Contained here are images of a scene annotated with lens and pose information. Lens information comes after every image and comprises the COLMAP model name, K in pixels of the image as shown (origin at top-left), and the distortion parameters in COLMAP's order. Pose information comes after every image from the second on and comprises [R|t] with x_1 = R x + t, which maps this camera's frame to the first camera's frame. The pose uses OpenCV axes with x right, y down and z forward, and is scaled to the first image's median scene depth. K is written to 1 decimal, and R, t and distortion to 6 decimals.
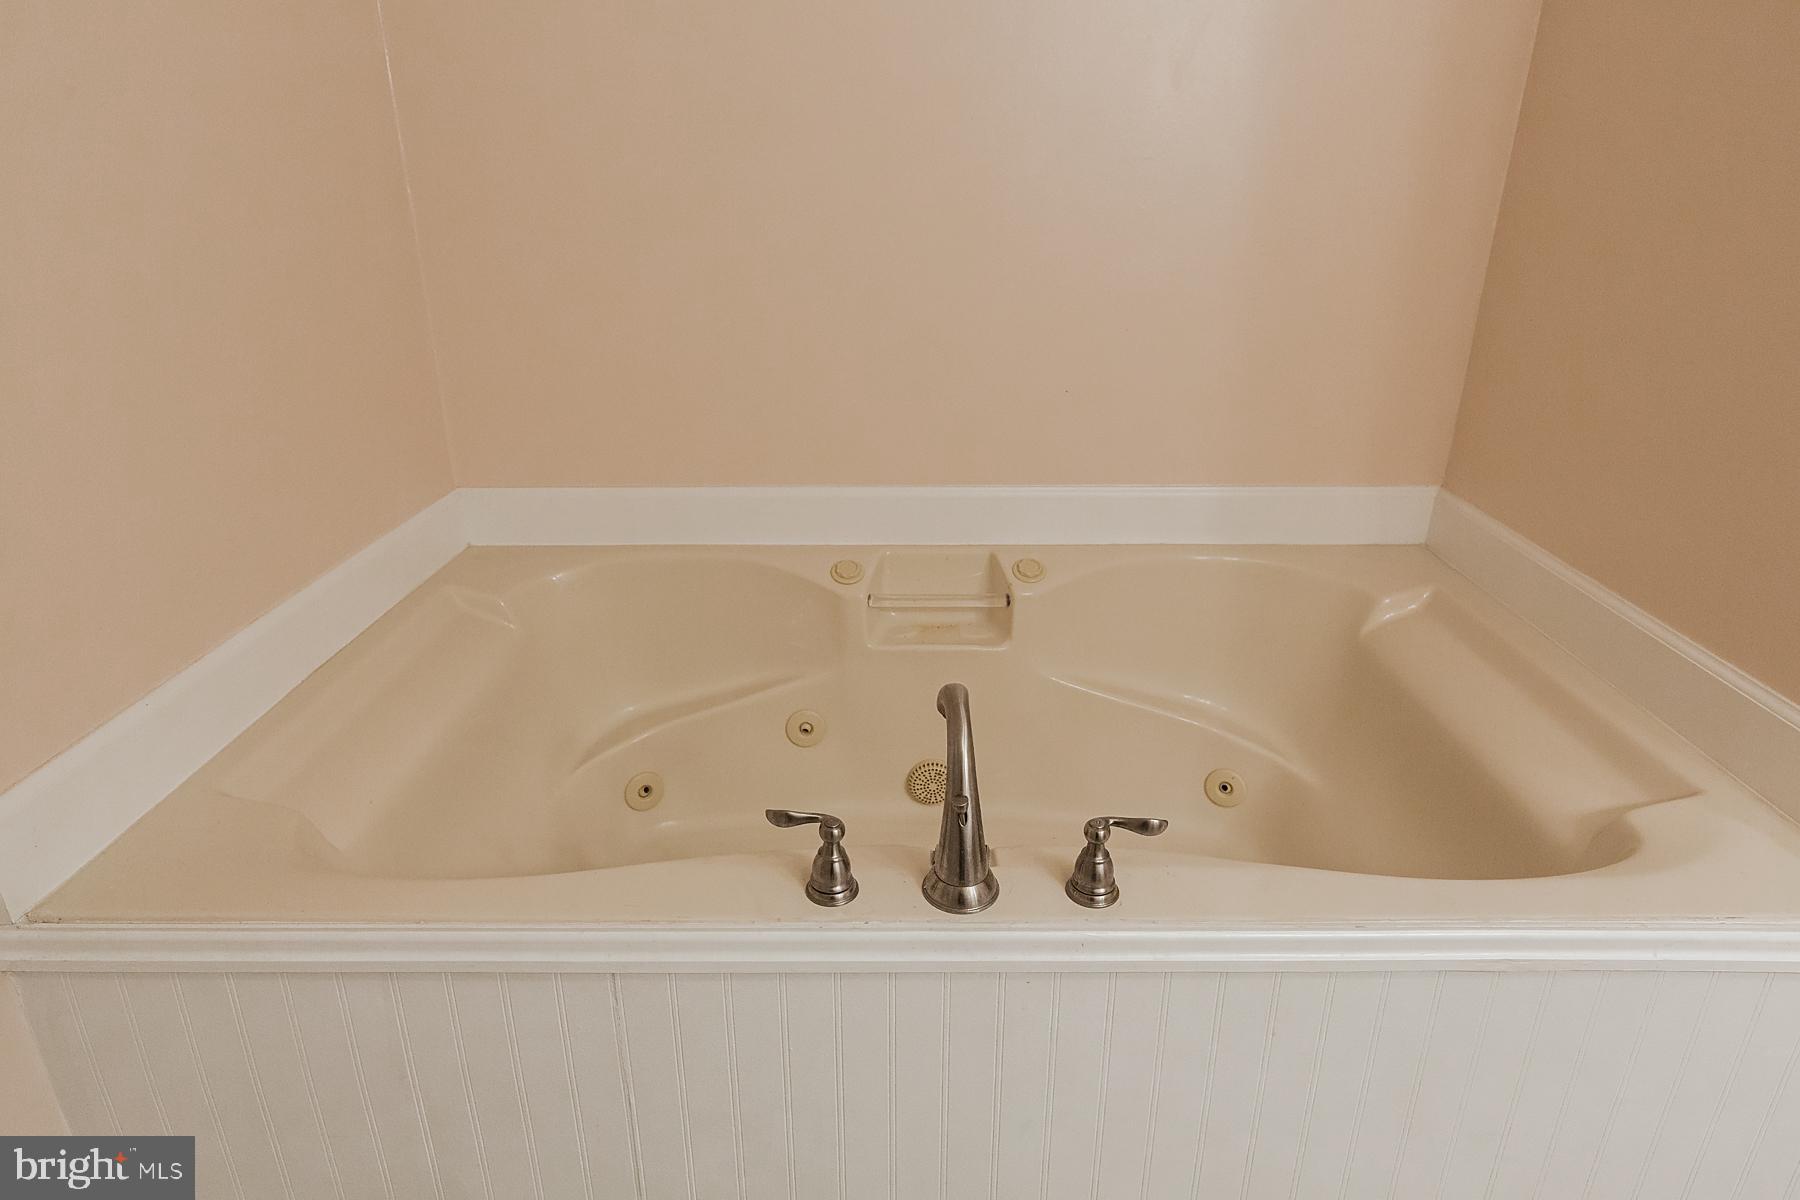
lens RADIAL K [[1042.2, 0, 912.0], [0, 1042.2, 587.3], [0, 0, 1]] dist [0.000548, -0.006030]
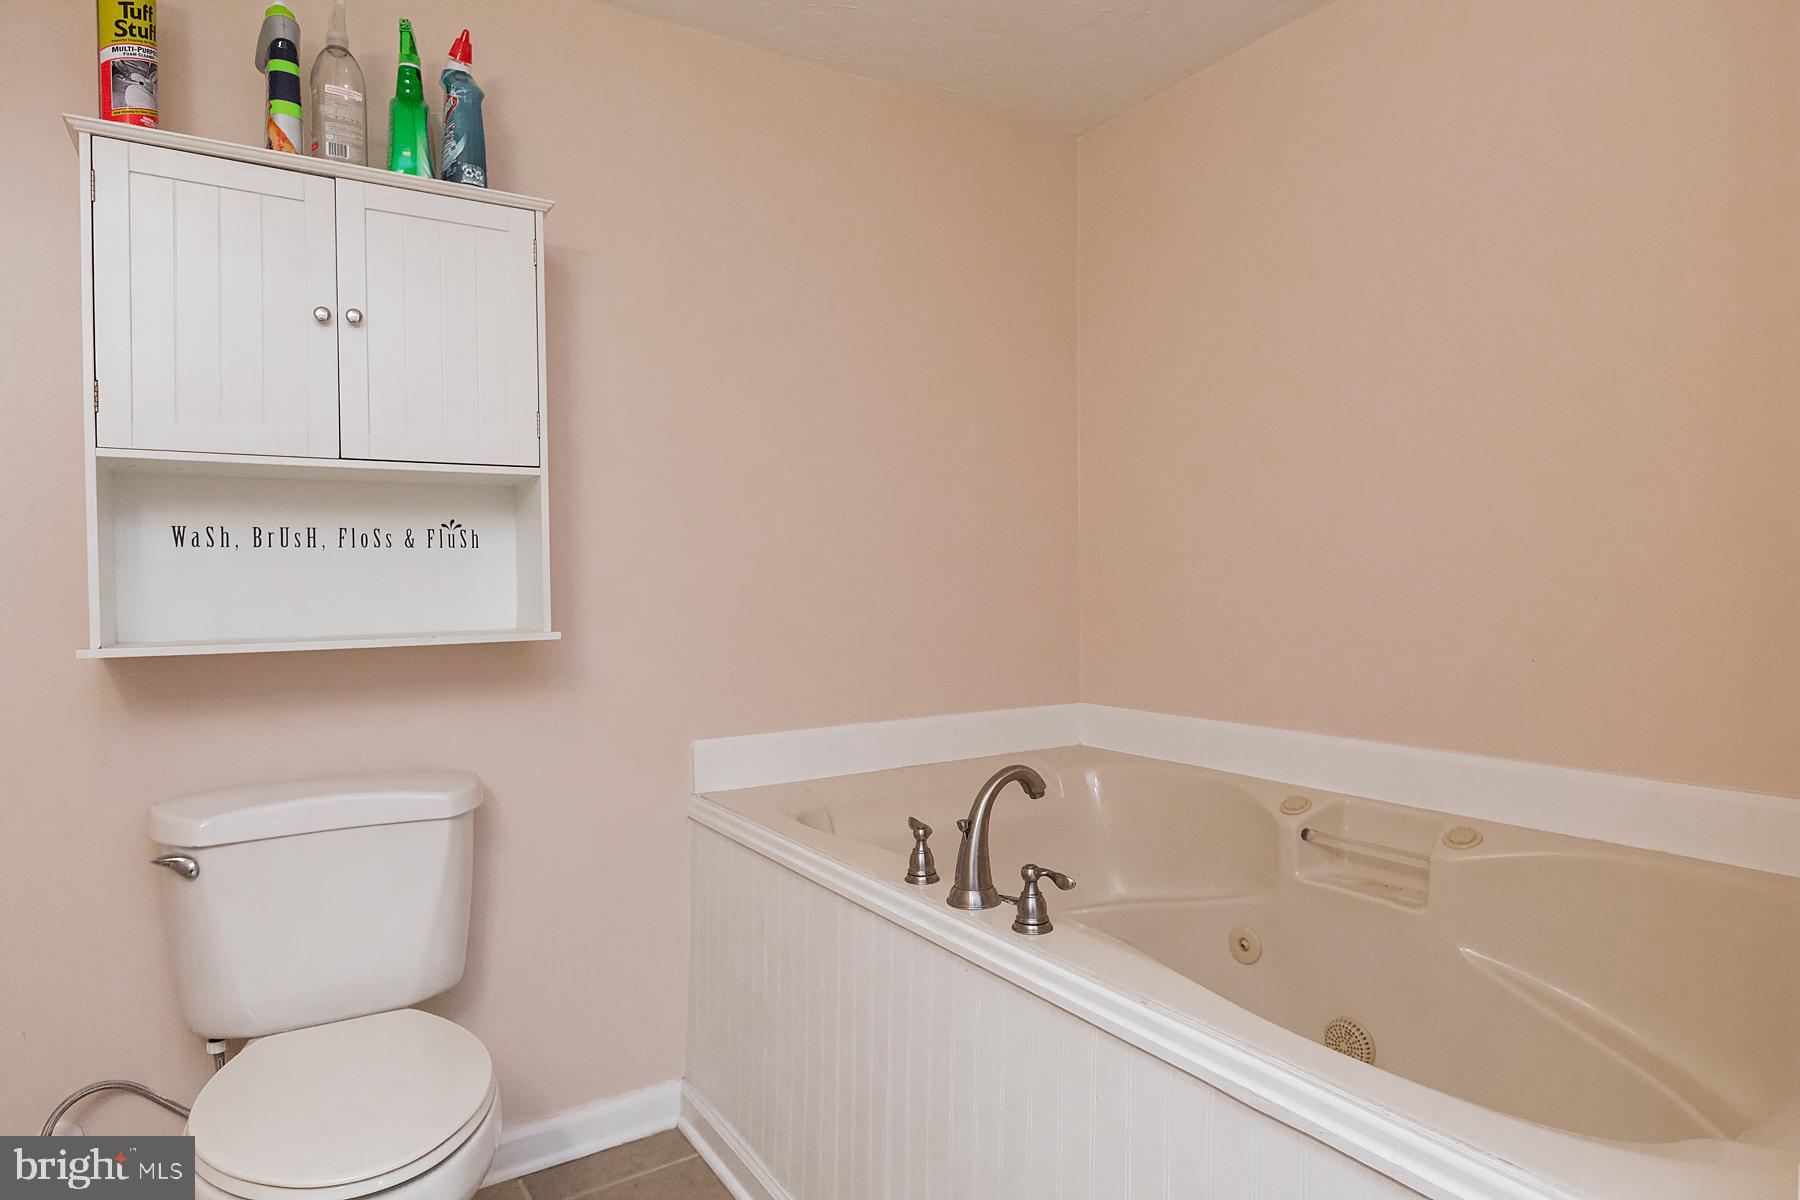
lens RADIAL K [[1042.2, 0, 912.0], [0, 1042.2, 587.3], [0, 0, 1]] dist [0.000548, -0.006030]
pose [[0.541646, -0.000131, -0.840607, 1.238976], [-0.293322, 0.937116, -0.189148, 0.184246], [0.787770, 0.349019, 0.507547, 0.038096]]
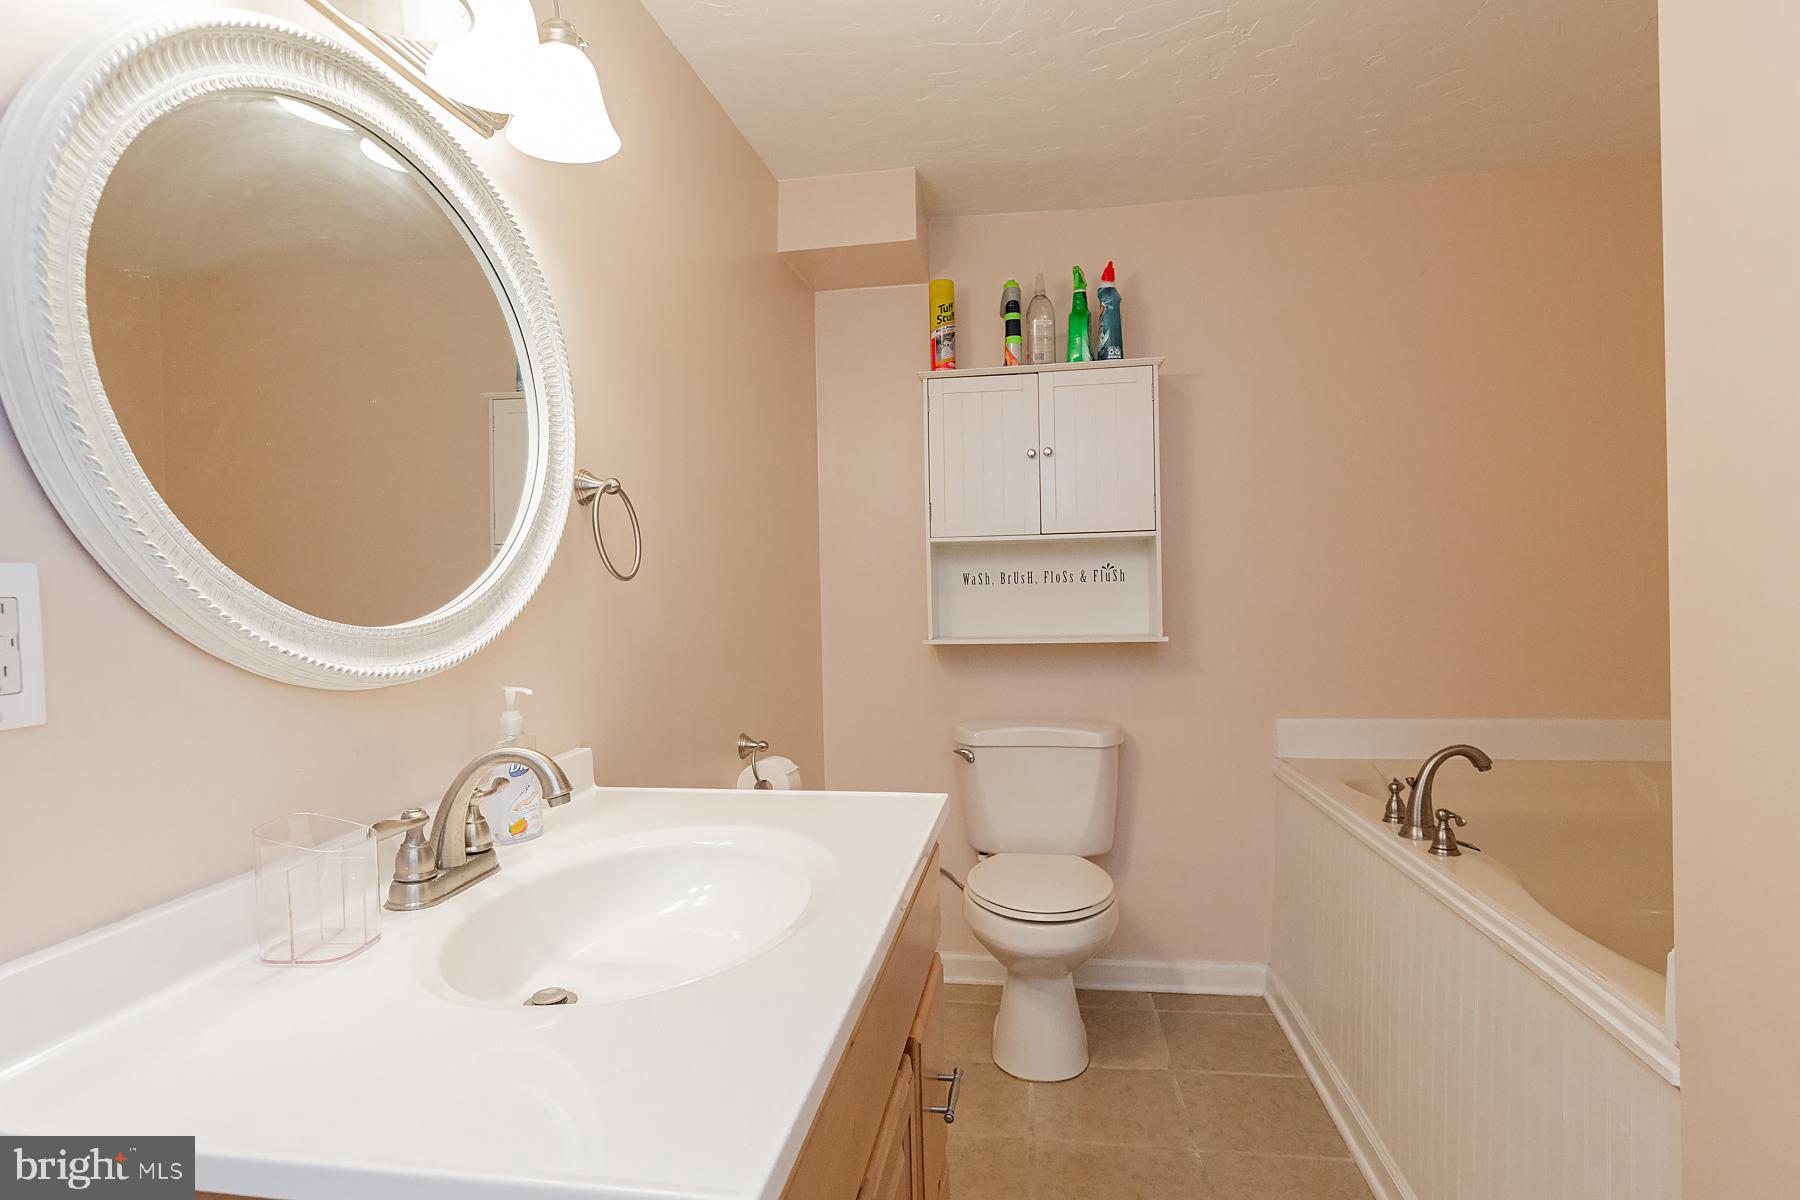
lens RADIAL K [[944.6, 0, 899.6], [0, 944.6, 593.1], [0, 0, 1]] dist [-0.000888, 0.000665]
pose [[-0.124506, 0.000473, -0.992219, 2.041913], [-0.344370, 0.937818, 0.043660, 0.117078], [0.930541, 0.347126, -0.116601, 0.090493]]
